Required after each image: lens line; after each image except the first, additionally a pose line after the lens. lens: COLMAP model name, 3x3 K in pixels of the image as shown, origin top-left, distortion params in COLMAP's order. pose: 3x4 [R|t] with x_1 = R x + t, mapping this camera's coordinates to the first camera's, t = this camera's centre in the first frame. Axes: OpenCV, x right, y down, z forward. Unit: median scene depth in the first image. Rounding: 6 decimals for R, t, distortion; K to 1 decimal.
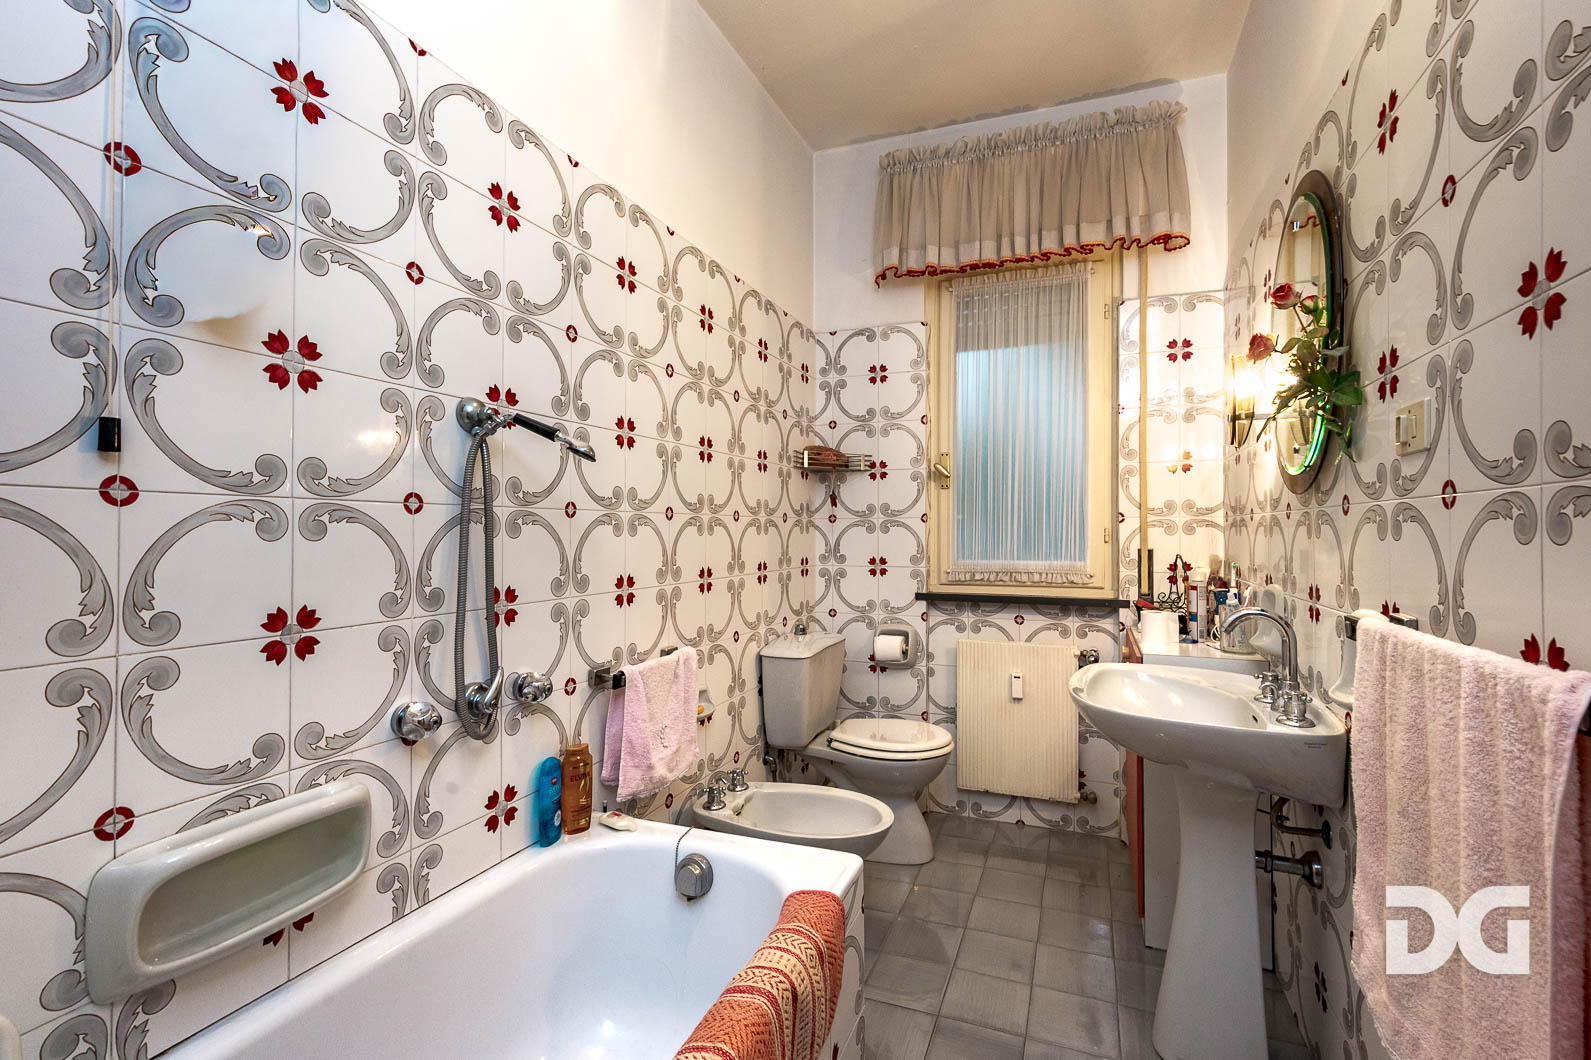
lens RADIAL K [[695.1, 0, 803.9], [0, 695.1, 525.7], [0, 0, 1]] dist [0.001606, -0.000385]
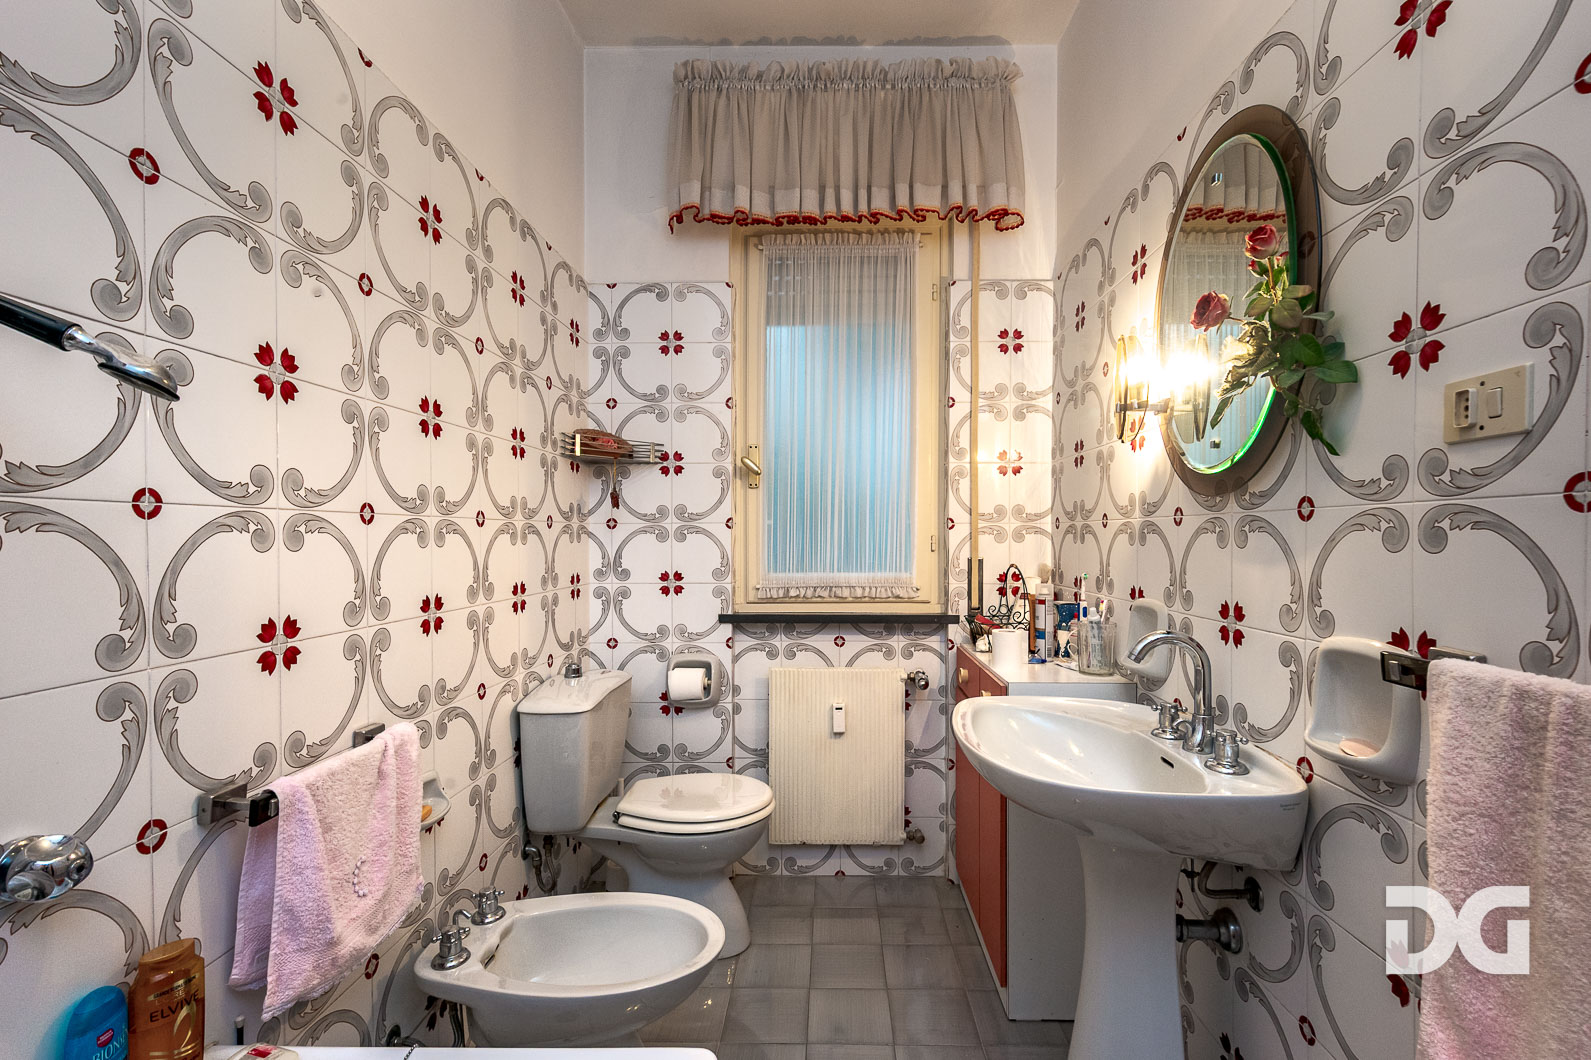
lens RADIAL K [[695.1, 0, 803.3], [0, 695.1, 543.5], [0, 0, 1]] dist [0.001606, -0.000385]
pose [[0.937027, -0.005721, 0.349210, -0.036691], [-0.000117, 0.999861, 0.016693, -0.000882], [-0.349257, -0.015682, 0.936896, 0.227130]]
